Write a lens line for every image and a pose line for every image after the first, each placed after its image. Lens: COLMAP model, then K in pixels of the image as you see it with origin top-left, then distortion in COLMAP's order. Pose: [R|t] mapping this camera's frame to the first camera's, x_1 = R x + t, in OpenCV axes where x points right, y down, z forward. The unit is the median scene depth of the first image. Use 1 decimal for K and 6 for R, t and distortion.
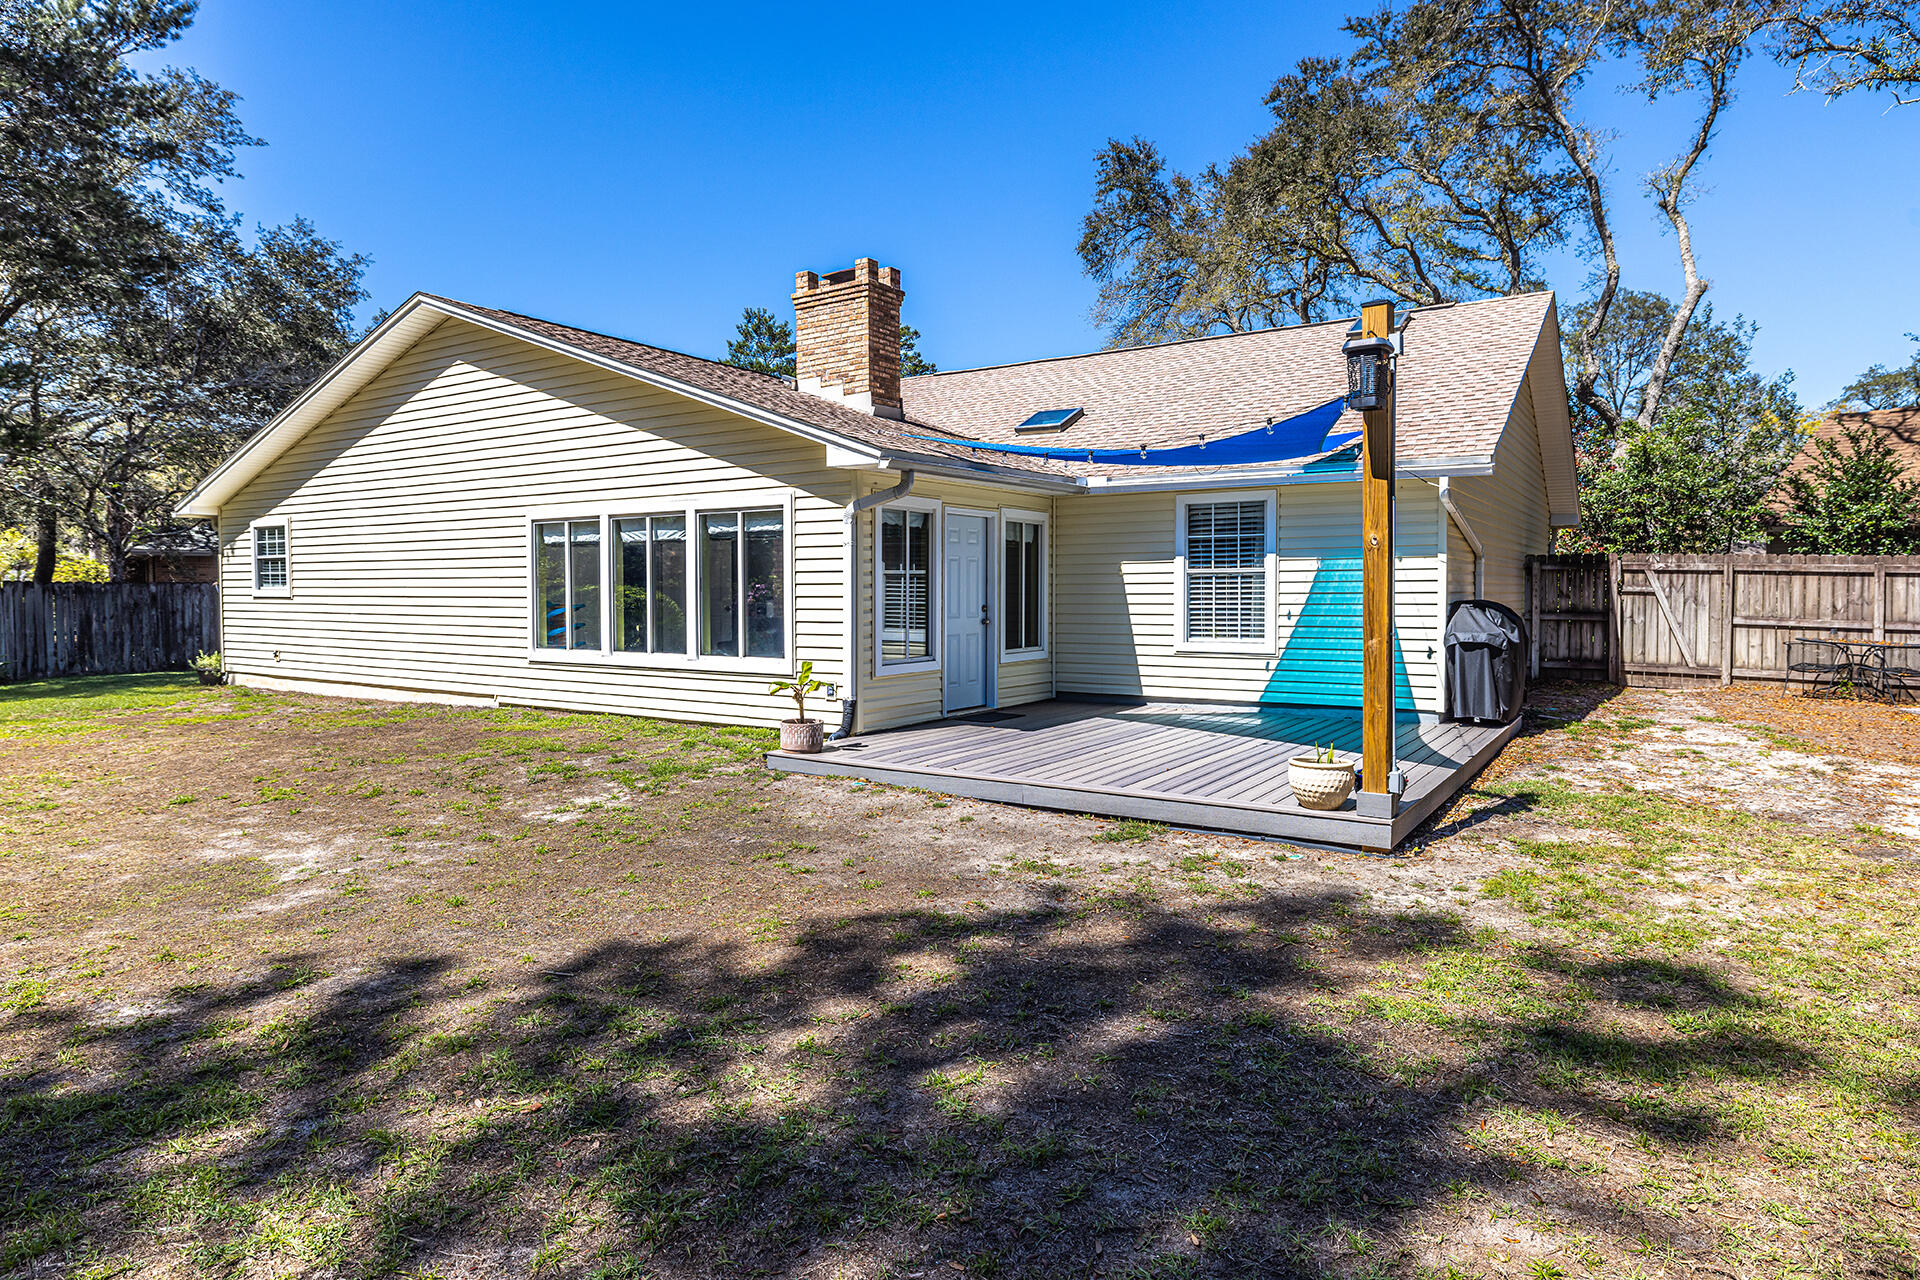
lens RADIAL K [[1084.8, 0, 960.0], [0, 1084.8, 640.0], [0, 0, 1]] dist [-0.000745, -0.002457]
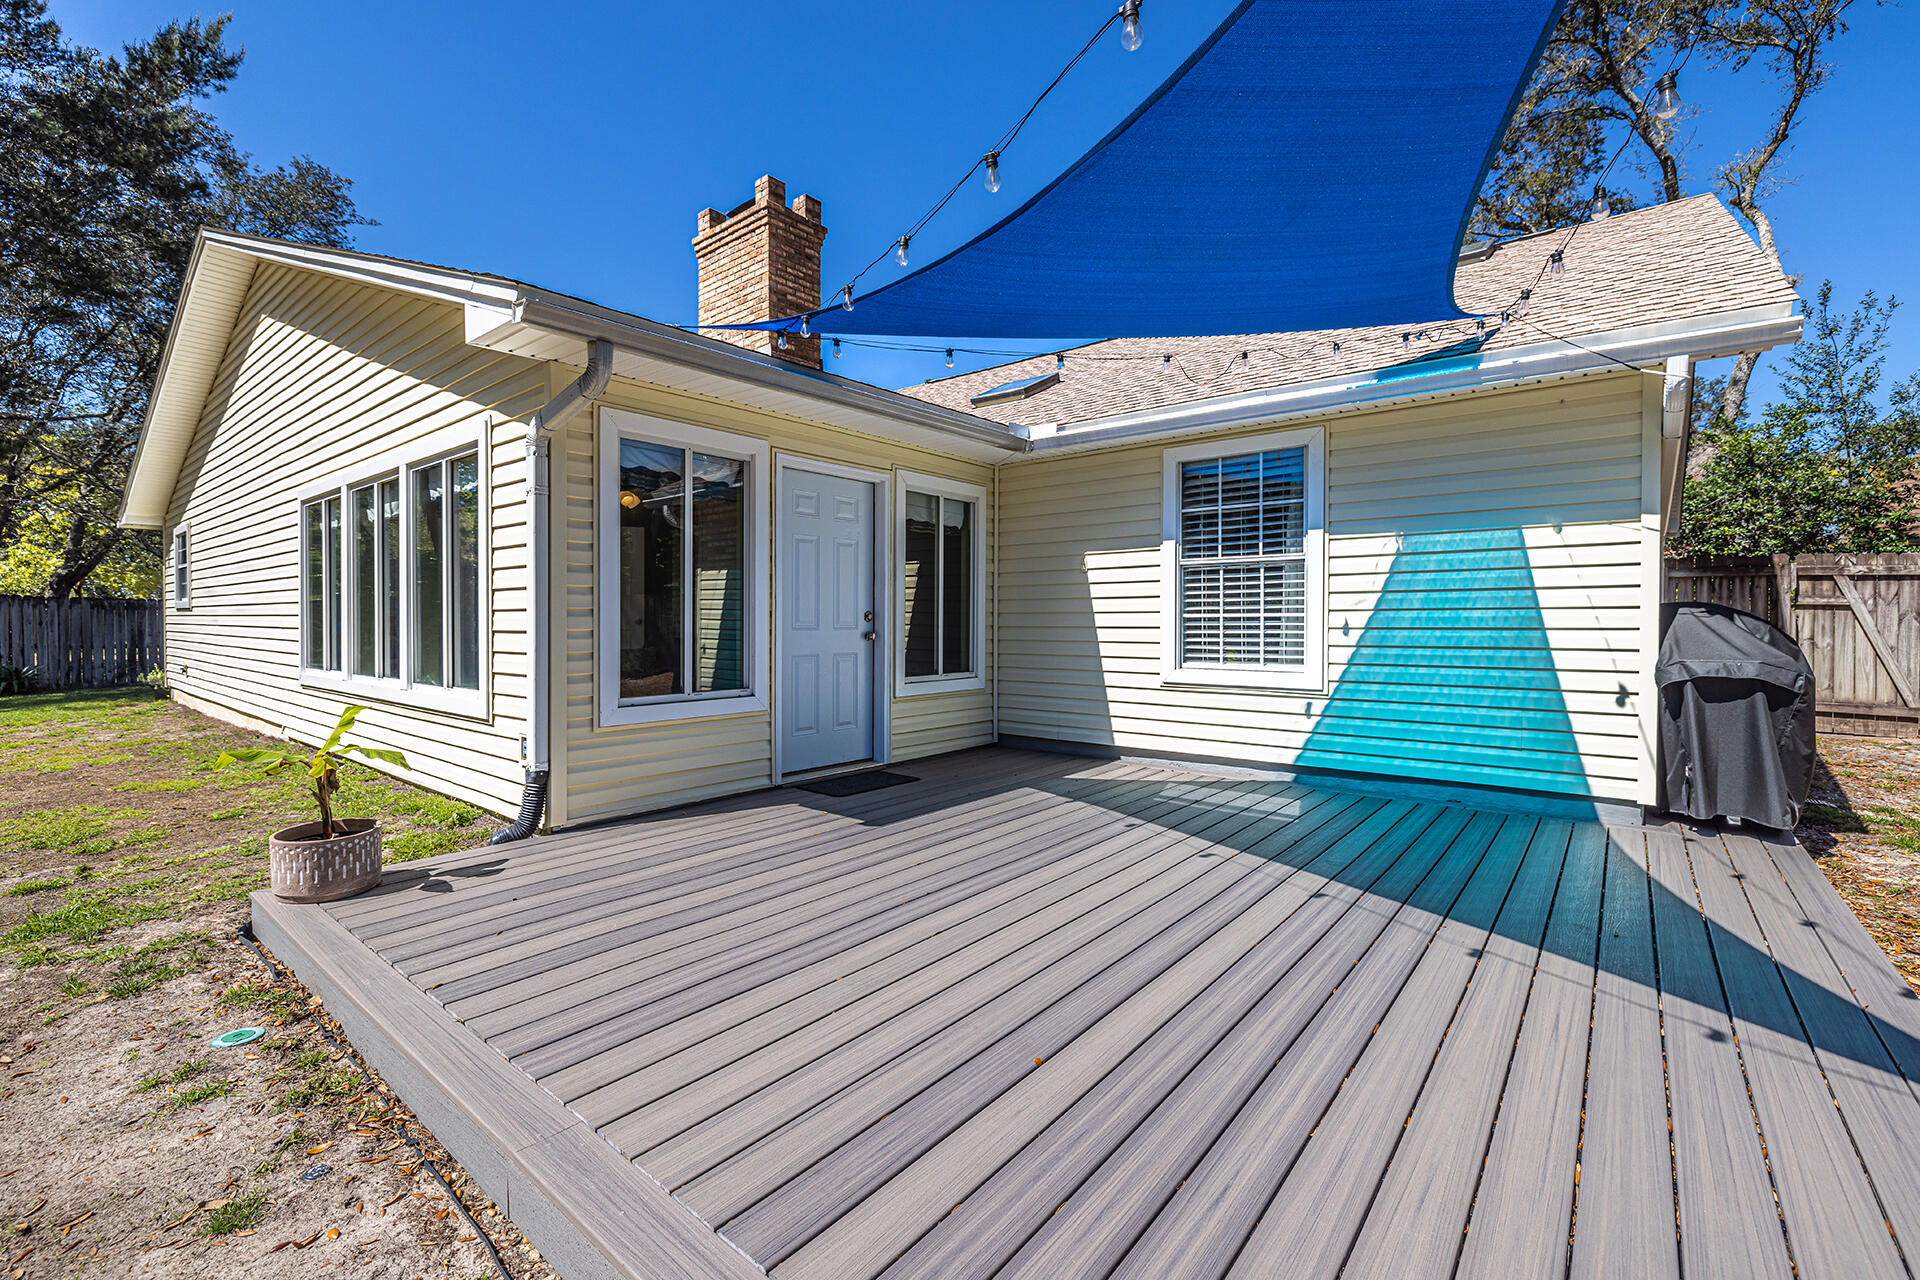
lens RADIAL K [[830.7, 0, 921.6], [0, 830.7, 642.0], [0, 0, 1]] dist [-0.002812, 0.000244]
pose [[0.990517, 0.006352, -0.137242, 0.122636], [-0.009037, 0.999780, -0.018951, -0.003581], [0.137091, 0.020011, 0.990356, 0.474648]]
